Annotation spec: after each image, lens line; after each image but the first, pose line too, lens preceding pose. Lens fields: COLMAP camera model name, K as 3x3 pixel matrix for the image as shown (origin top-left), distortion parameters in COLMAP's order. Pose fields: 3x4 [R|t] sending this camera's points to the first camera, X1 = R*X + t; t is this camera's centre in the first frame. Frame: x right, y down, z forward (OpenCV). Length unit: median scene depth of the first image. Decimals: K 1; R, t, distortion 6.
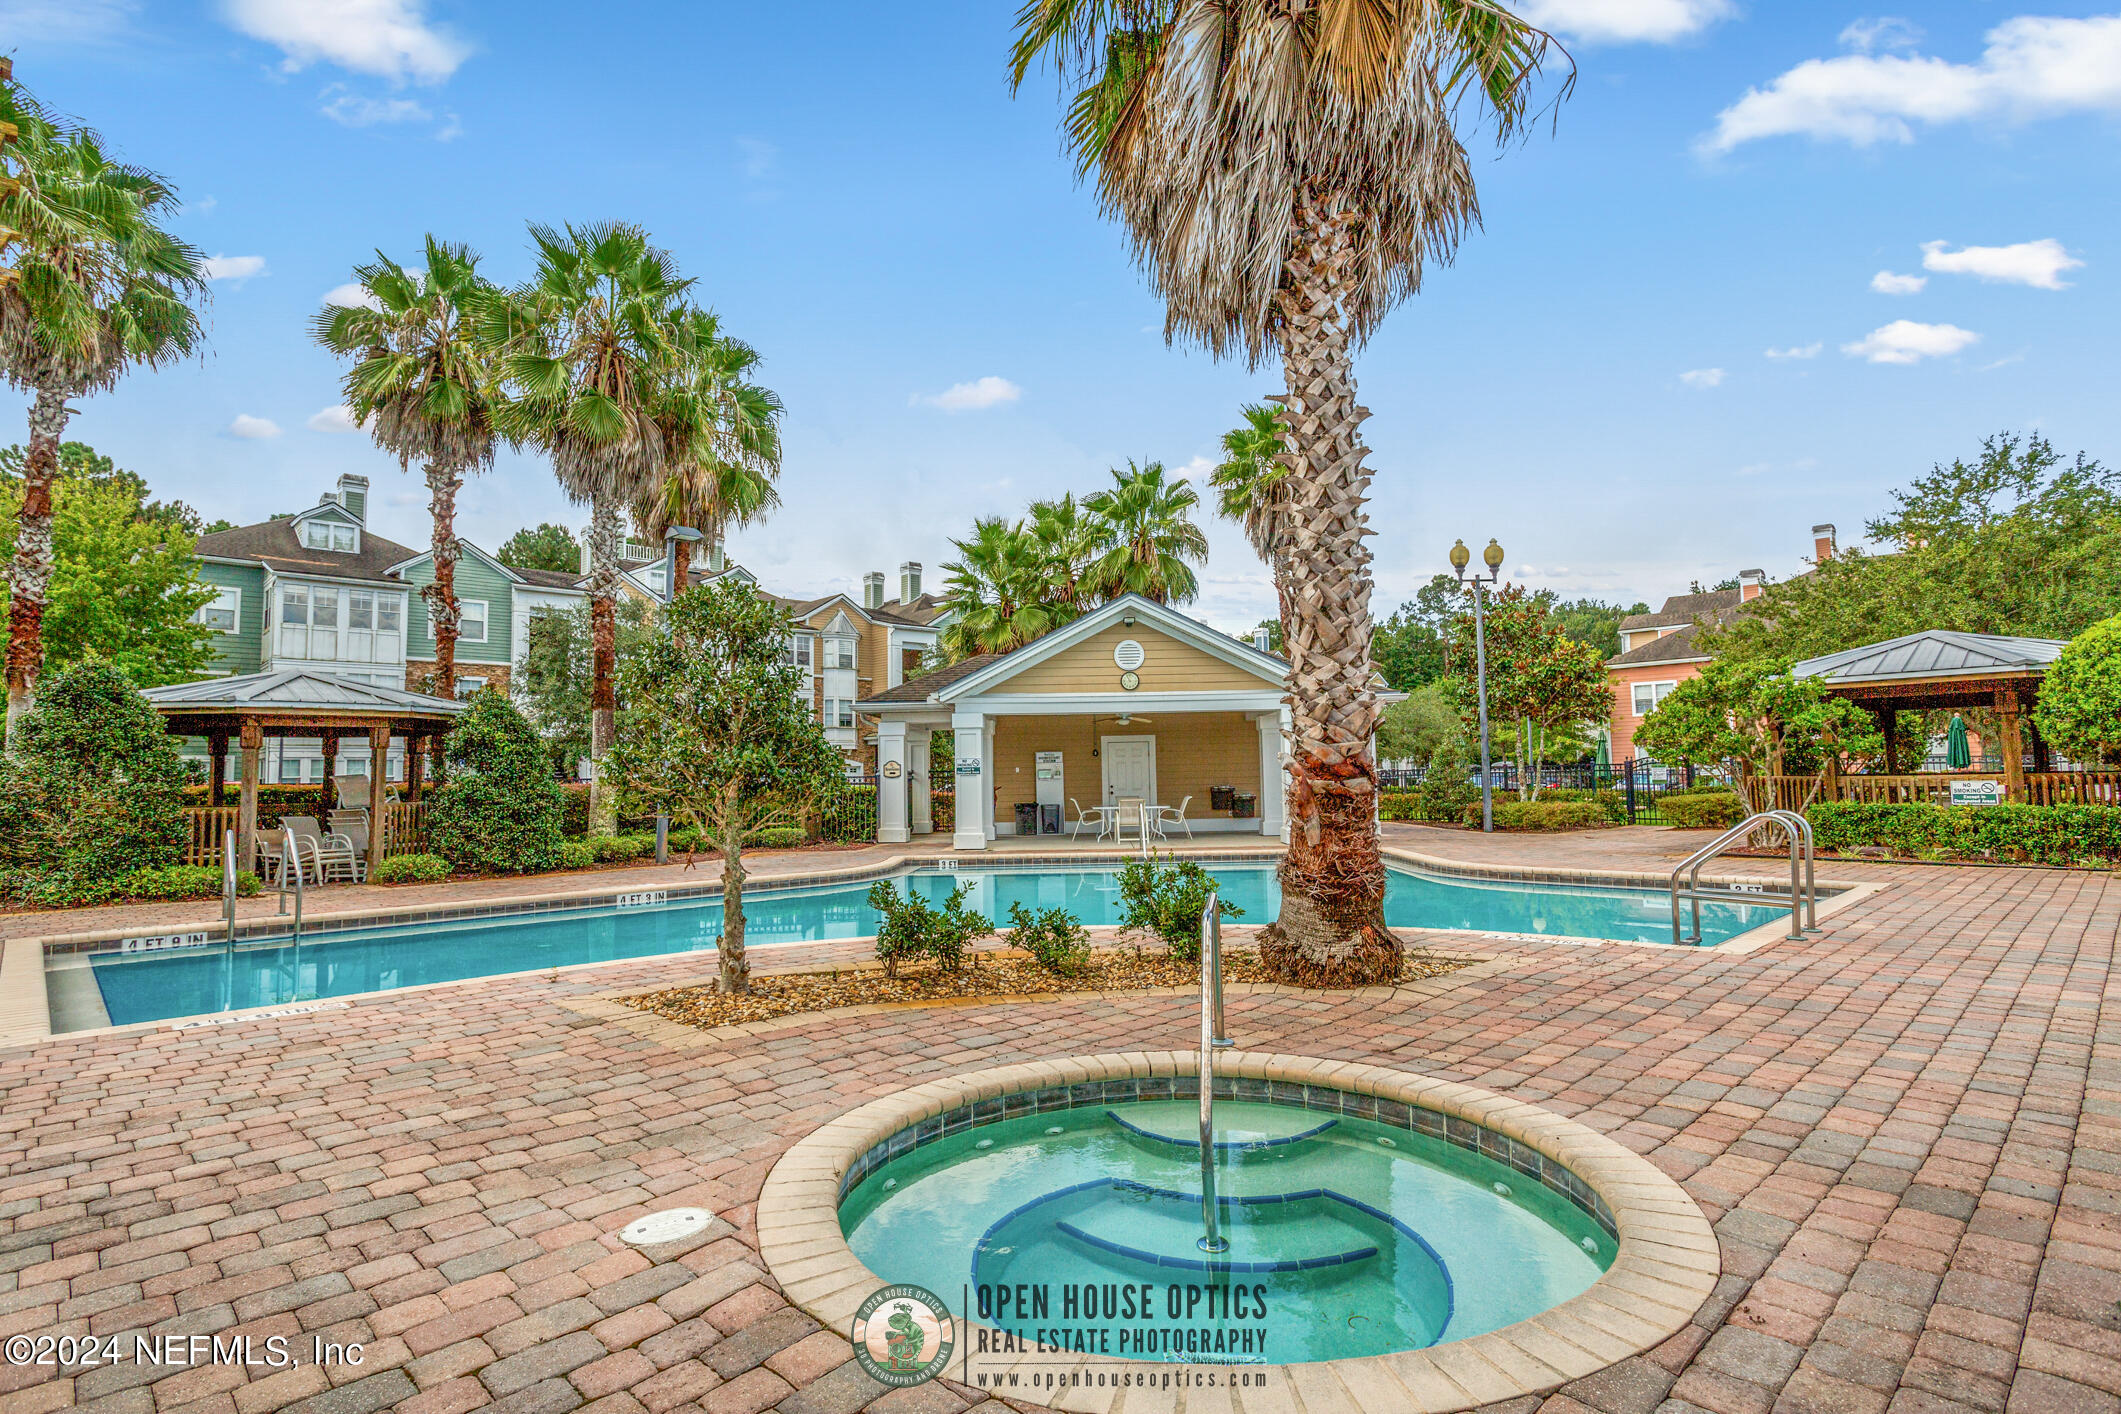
lens RADIAL K [[1105.5, 0, 1065.5], [0, 1105.5, 706.0], [0, 0, 1]] dist [0.007461, 0.000329]
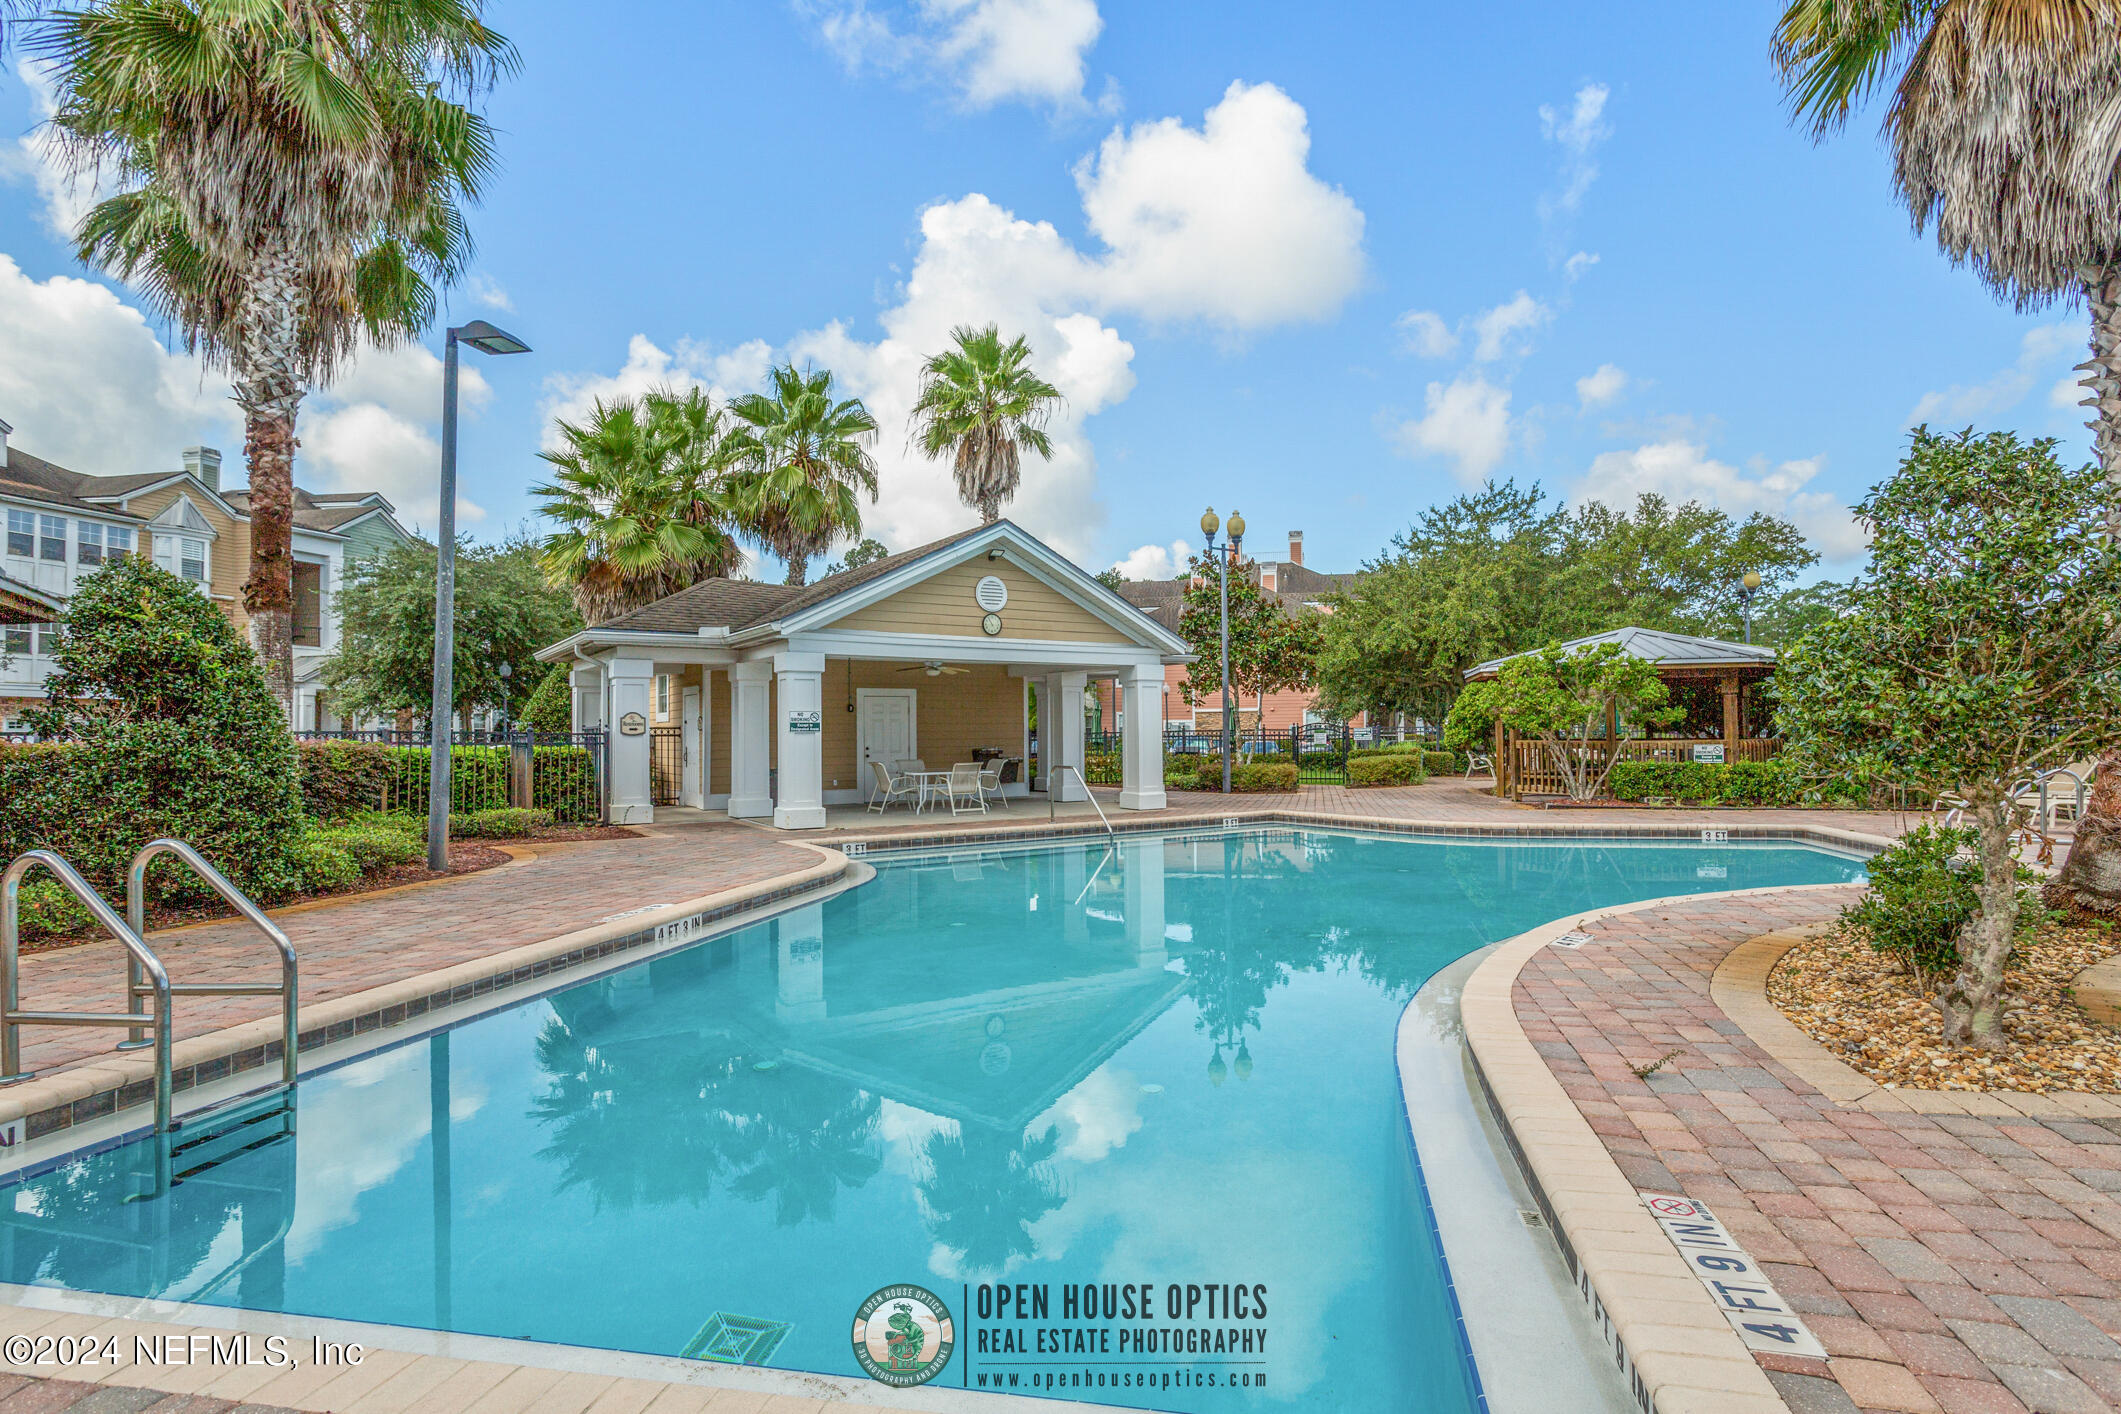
lens RADIAL K [[1105.5, 0, 1064.0], [0, 1105.5, 710.9], [0, 0, 1]] dist [0.007461, 0.000329]
pose [[0.815406, 0.021260, 0.578499, -0.343093], [-0.042668, 0.998814, 0.023435, 0.019011], [-0.577315, -0.043792, 0.815346, 0.238236]]
